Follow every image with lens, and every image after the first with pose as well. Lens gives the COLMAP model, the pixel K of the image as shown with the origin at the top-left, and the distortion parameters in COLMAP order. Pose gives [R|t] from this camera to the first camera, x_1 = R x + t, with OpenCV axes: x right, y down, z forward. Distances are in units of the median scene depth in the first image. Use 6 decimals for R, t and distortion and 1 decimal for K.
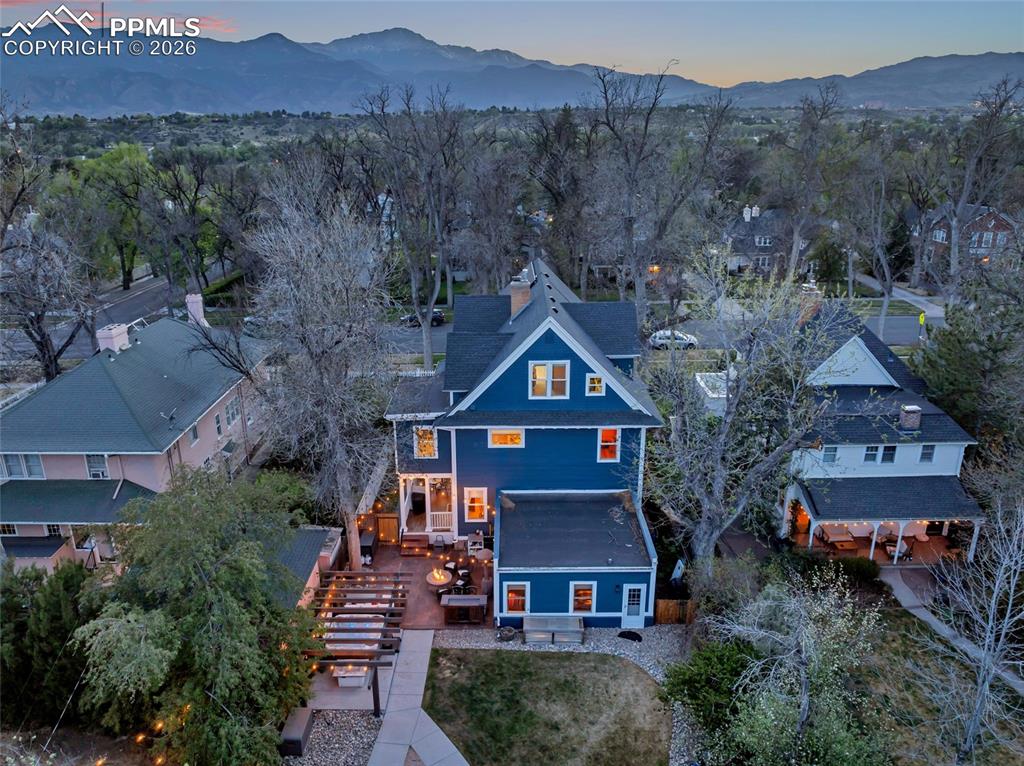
lens RADIAL K [[747.5, 0, 512.0], [0, 747.5, 383.0], [0, 0, 1]] dist [-0.052198, 0.005510]
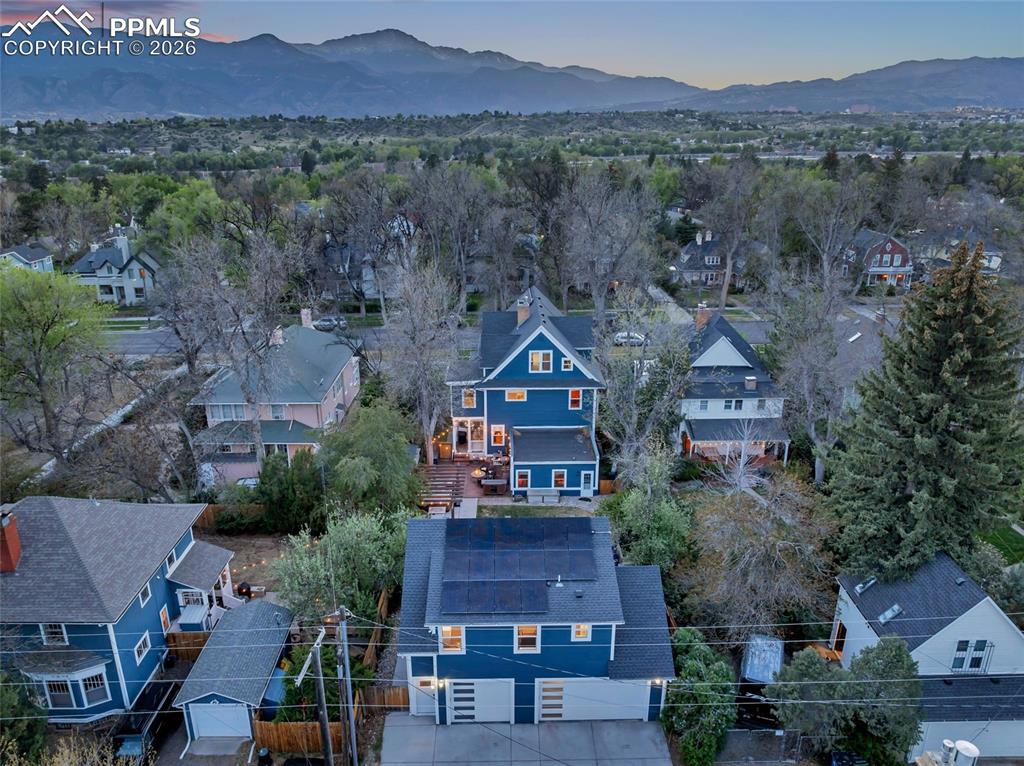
lens RADIAL K [[747.5, 0, 512.0], [0, 747.5, 383.0], [0, 0, 1]] dist [-0.052198, 0.005510]
pose [[0.999940, -0.000776, 0.010892, -0.036535], [0.000780, 1.000000, -0.000393, 0.046496], [-0.010891, 0.000401, 0.999941, -0.744449]]
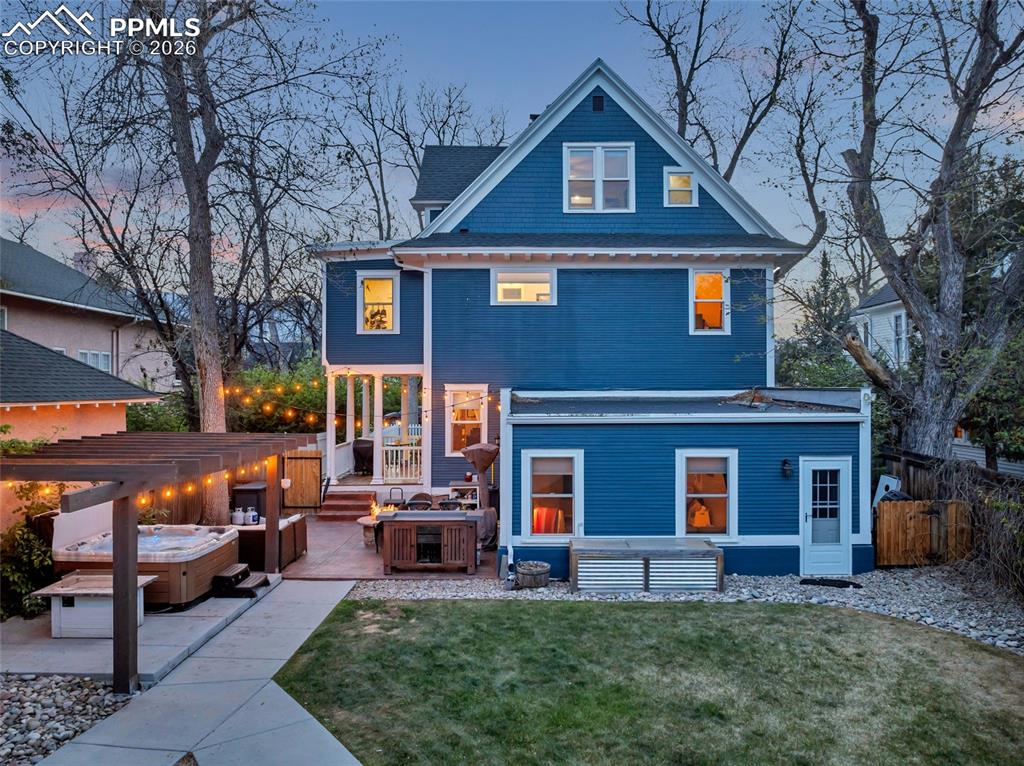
lens RADIAL K [[747.5, 0, 512.0], [0, 747.5, 383.0], [0, 0, 1]] dist [-0.052198, 0.005510]
pose [[0.999983, 0.001869, -0.005492, -0.013320], [-0.003538, 0.946679, -0.322158, 0.324449], [0.004597, 0.322172, 0.946670, 0.506642]]
